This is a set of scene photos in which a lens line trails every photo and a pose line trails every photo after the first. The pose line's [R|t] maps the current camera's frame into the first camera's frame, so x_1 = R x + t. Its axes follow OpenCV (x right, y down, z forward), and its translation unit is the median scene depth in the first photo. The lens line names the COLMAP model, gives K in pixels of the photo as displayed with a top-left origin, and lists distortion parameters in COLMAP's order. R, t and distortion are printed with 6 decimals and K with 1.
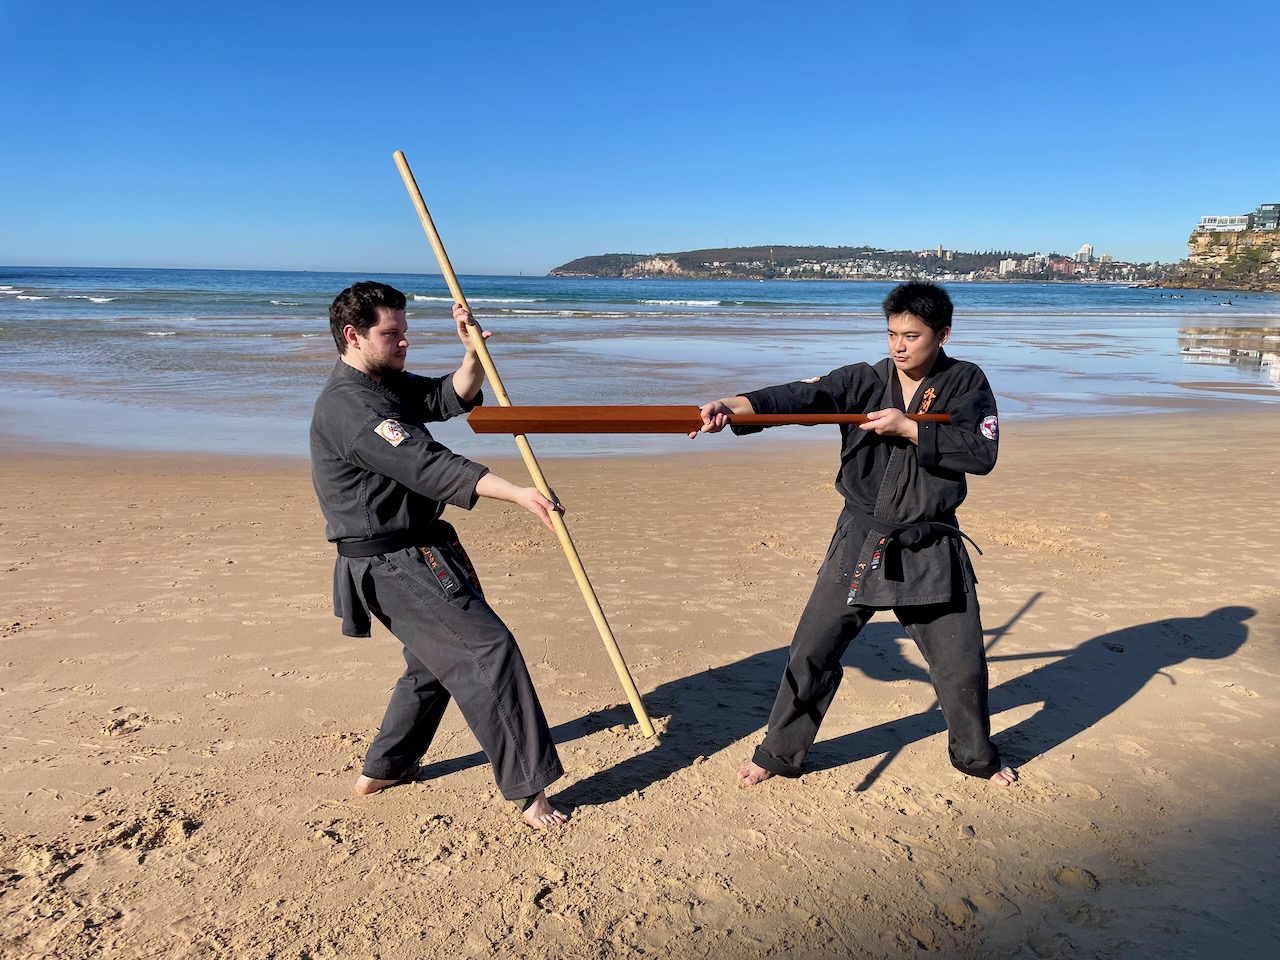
lens RADIAL K [[979.8, 0, 631.8], [0, 979.8, 467.5], [0, 0, 1]] dist [0.087083, -0.120758]
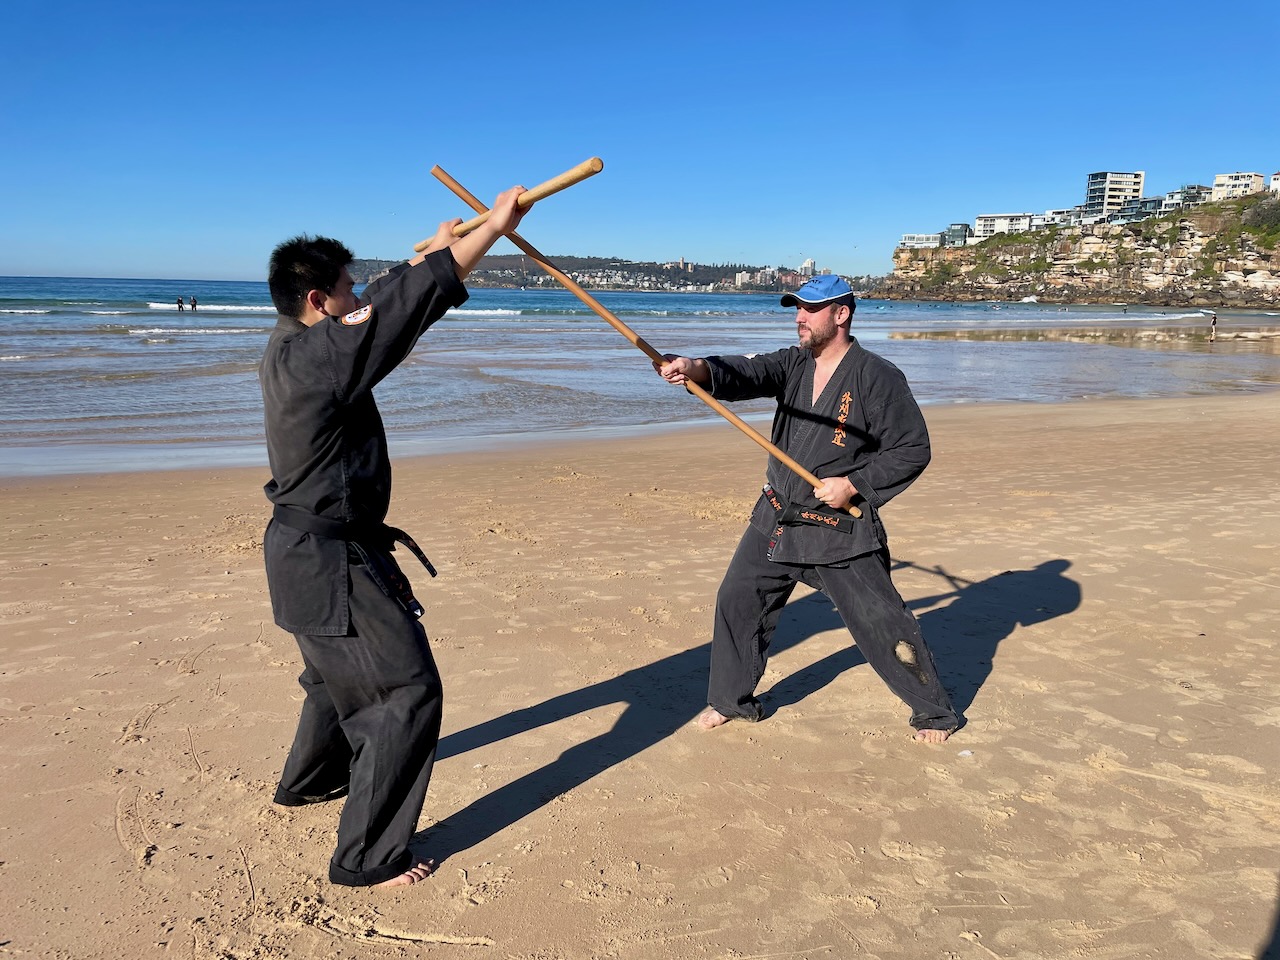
lens RADIAL K [[978.5, 0, 647.2], [0, 978.5, 477.2], [0, 0, 1]] dist [0.086852, -0.121175]
pose [[0.966183, -0.044657, 0.253962, 0.033907], [0.044382, 0.998991, 0.006817, 0.022185], [-0.254010, 0.004685, 0.967190, -0.083623]]
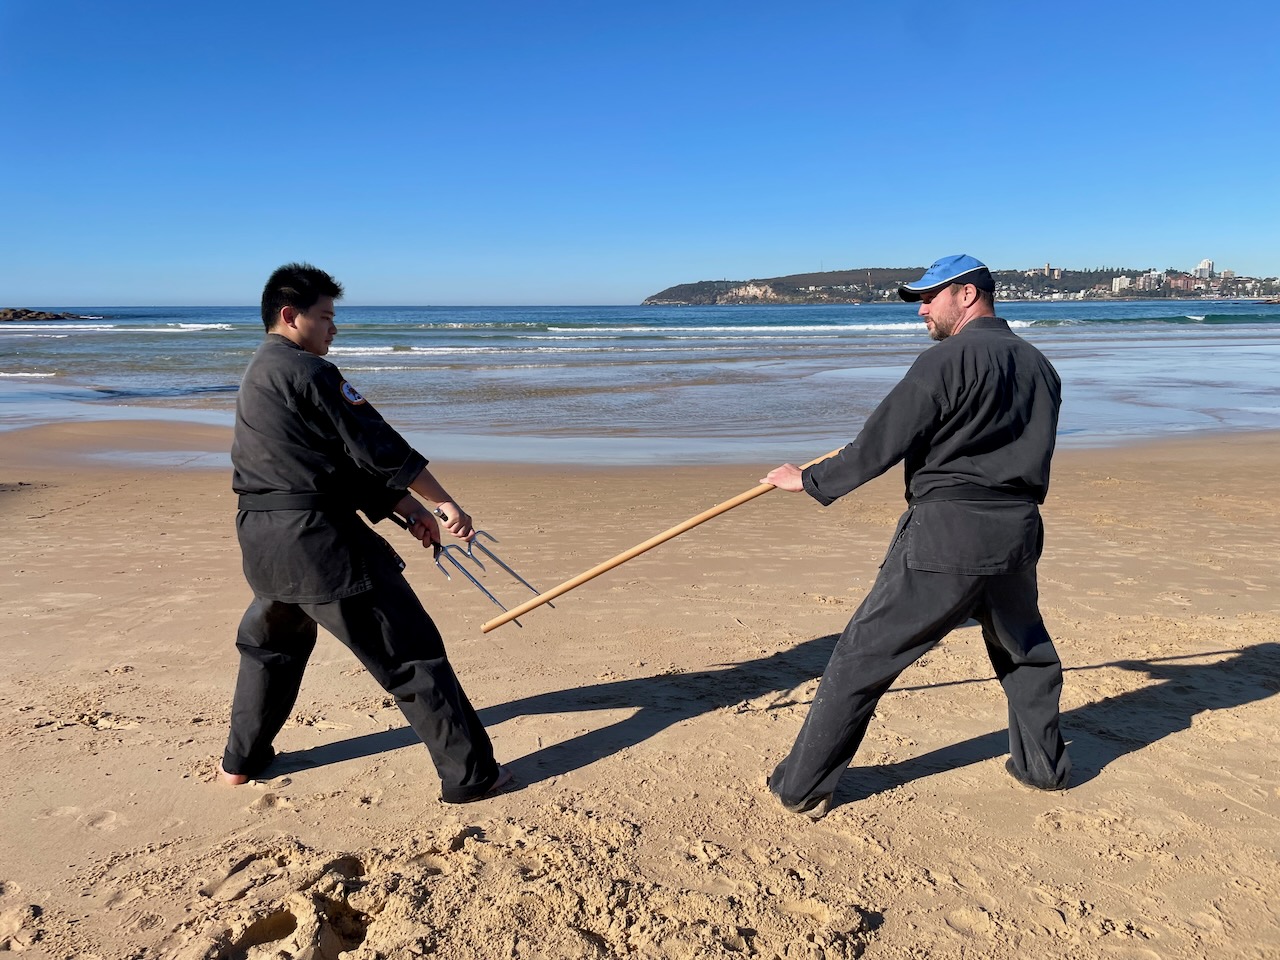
lens RADIAL K [[979.4, 0, 625.9], [0, 979.4, 483.0], [0, 0, 1]] dist [0.083081, -0.113662]
pose [[0.994883, -0.003435, -0.100975, -0.356036], [0.002226, 0.999925, -0.012083, 0.050298], [0.101009, 0.011796, 0.994816, -0.299369]]
